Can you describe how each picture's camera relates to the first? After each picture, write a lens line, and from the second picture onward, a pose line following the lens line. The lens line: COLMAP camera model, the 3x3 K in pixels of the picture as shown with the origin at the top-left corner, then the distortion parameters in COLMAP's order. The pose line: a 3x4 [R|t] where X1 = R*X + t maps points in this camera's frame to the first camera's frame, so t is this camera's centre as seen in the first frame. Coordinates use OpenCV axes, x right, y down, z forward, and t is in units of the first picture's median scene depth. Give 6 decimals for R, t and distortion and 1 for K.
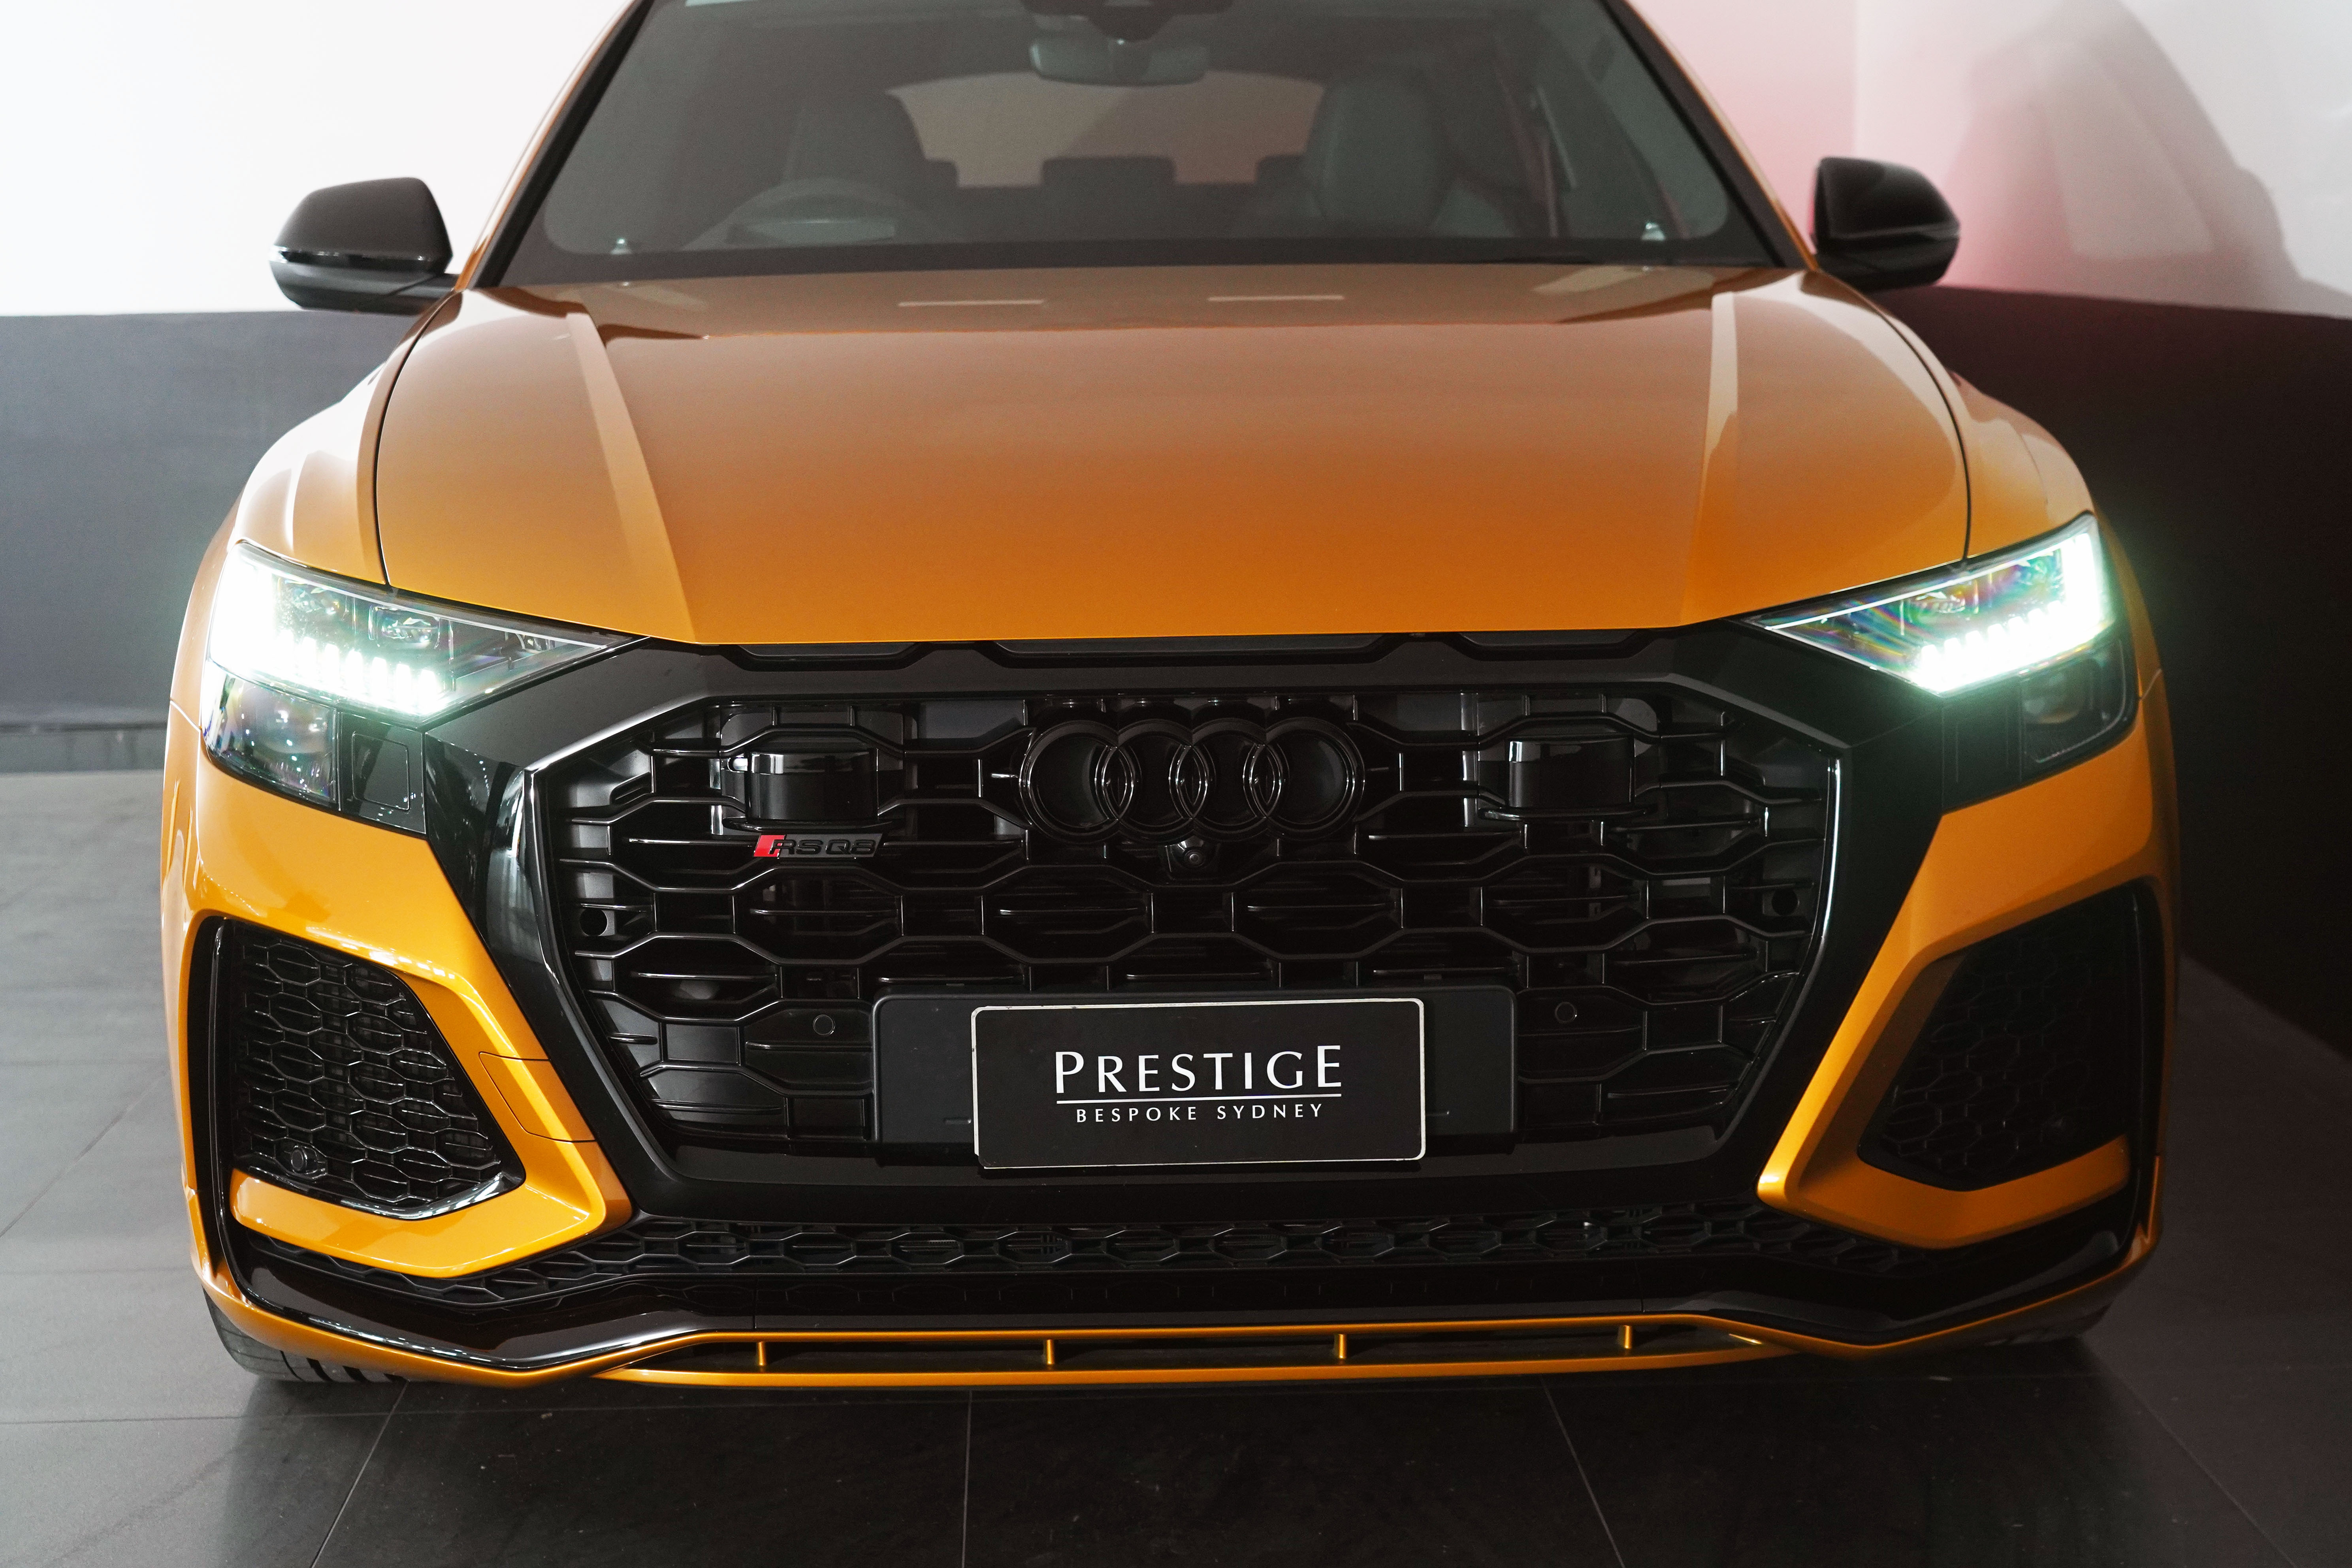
lens RADIAL K [[3803.0, 0, 1171.8], [0, 3803.0, 768.1], [0, 0, 1]] dist [0.104483, 0.000000]
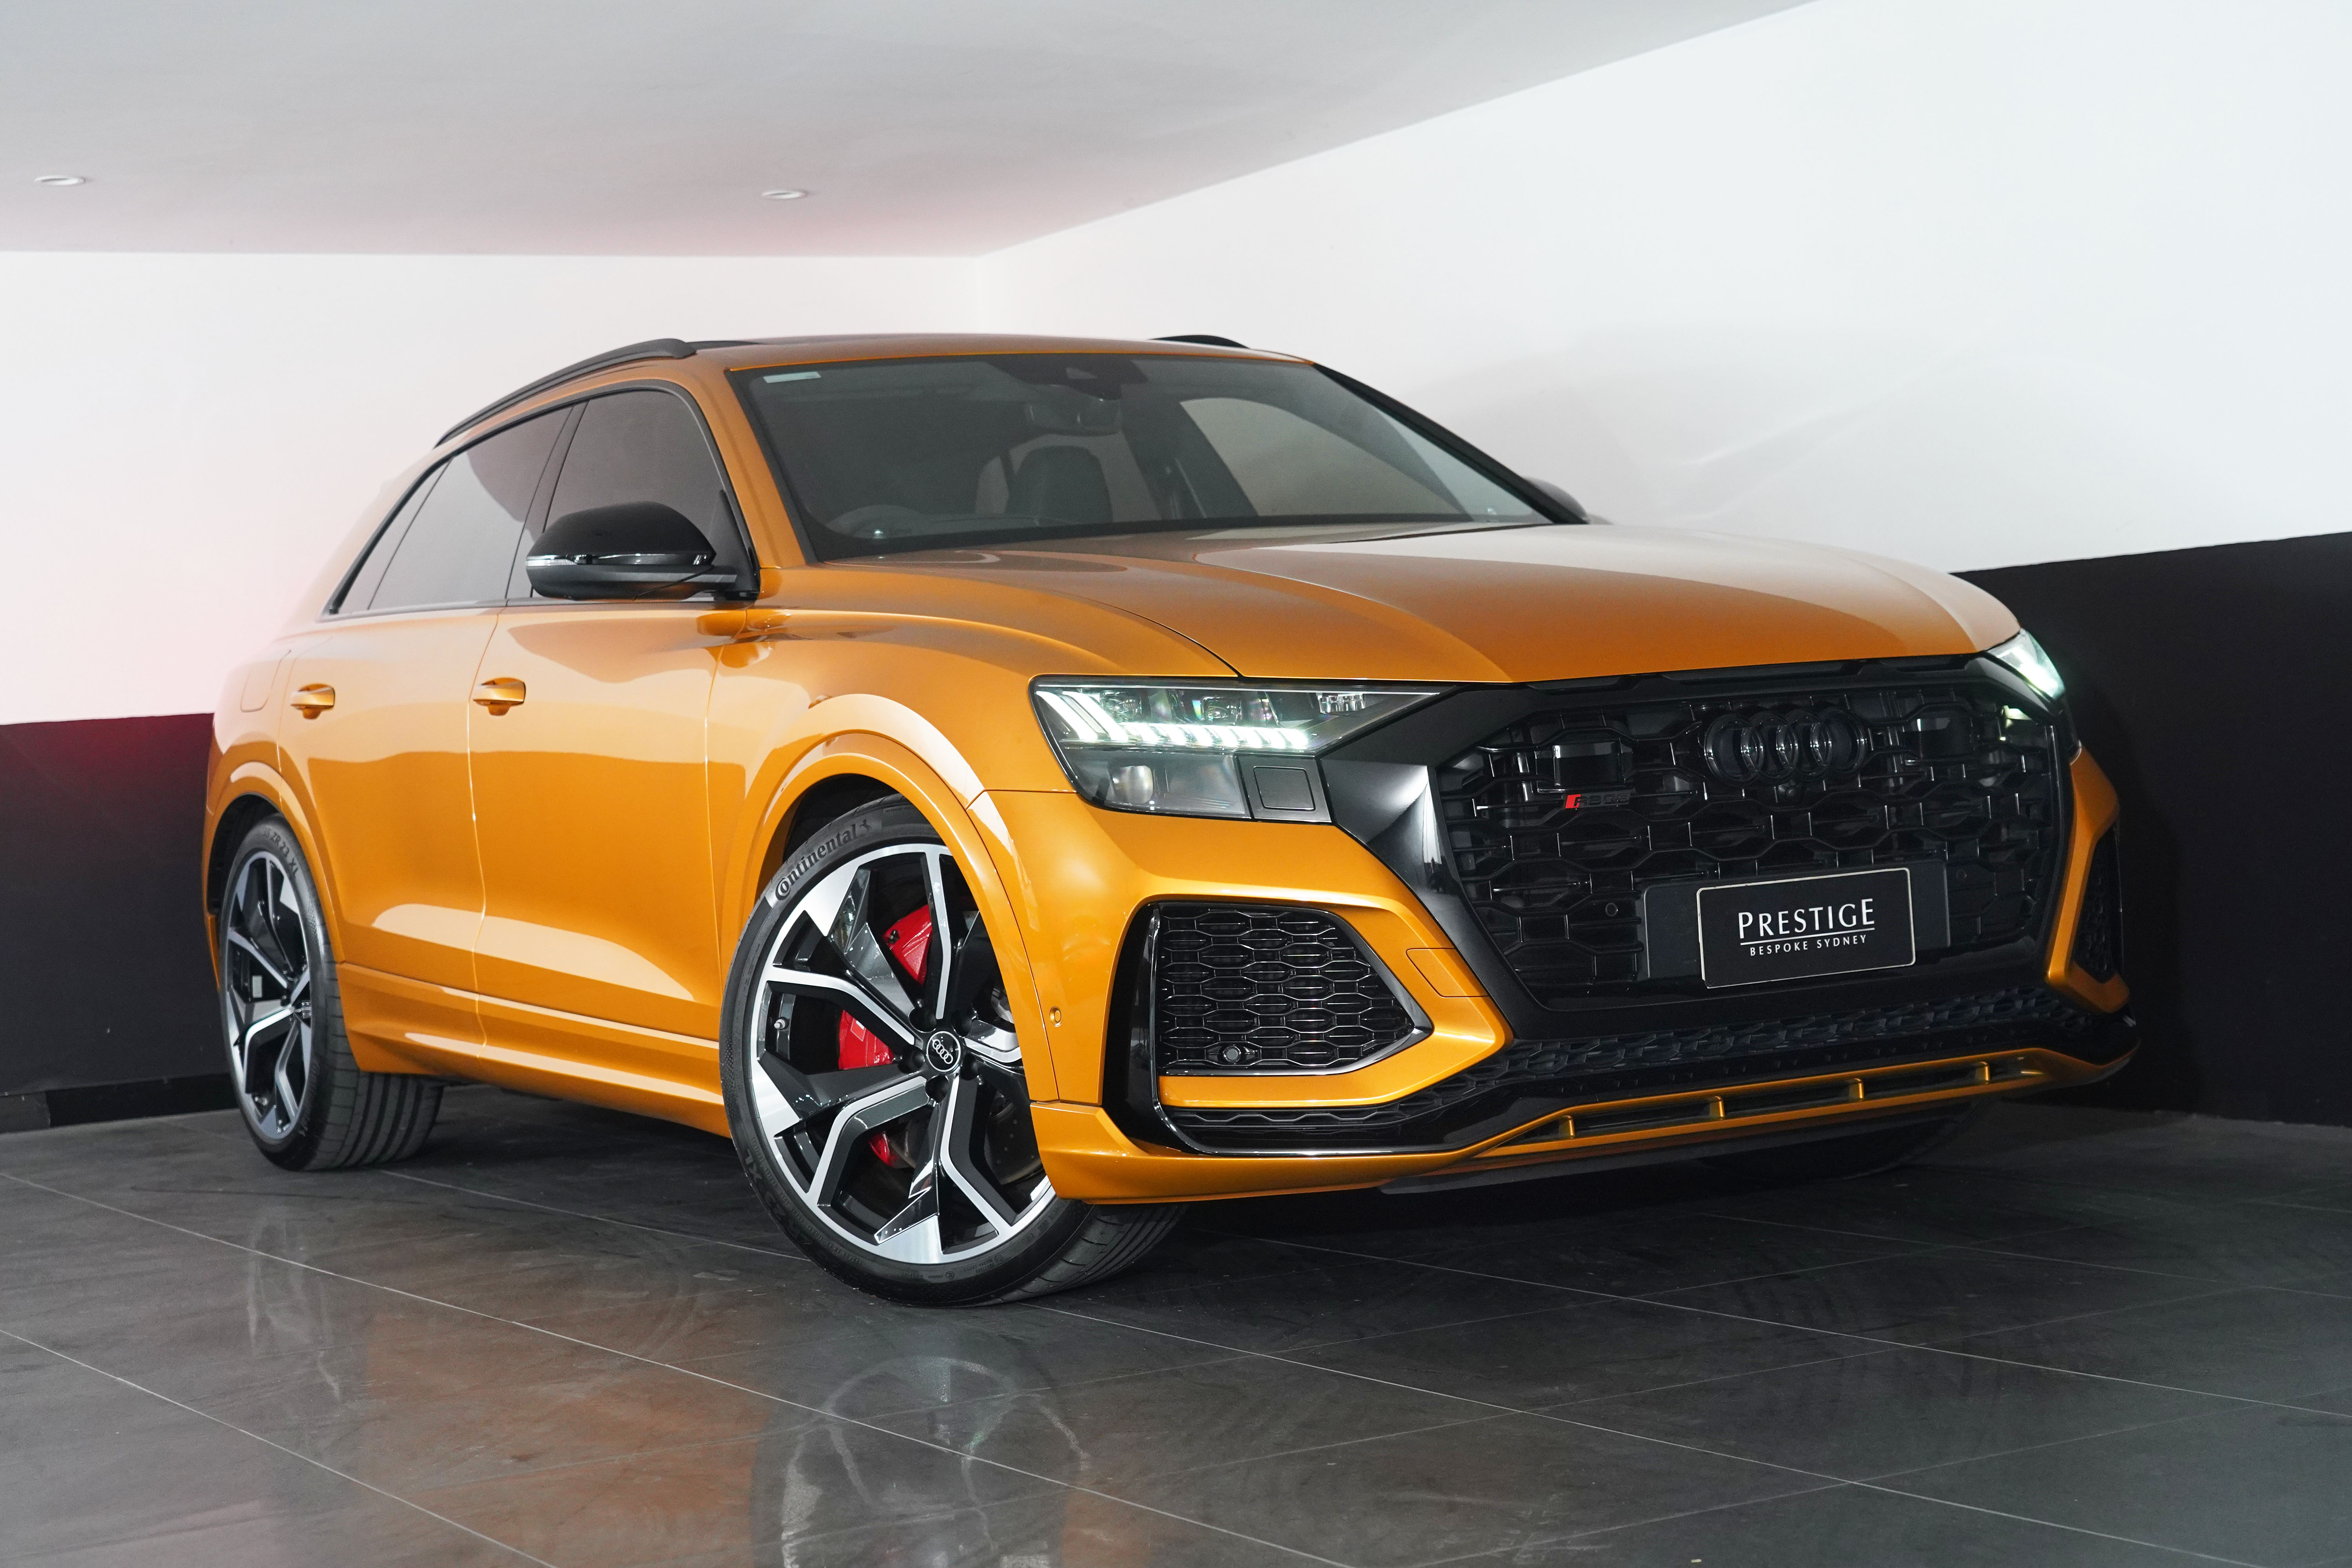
lens RADIAL K [[3804.6, 0, 1180.1], [0, 3804.6, 792.7], [0, 0, 1]] dist [0.075177, 0.000000]
pose [[0.881815, -0.055292, 0.468343, -1.016258], [0.121380, 0.986255, -0.112103, 0.178812], [-0.455707, 0.155702, 0.876406, -0.350618]]
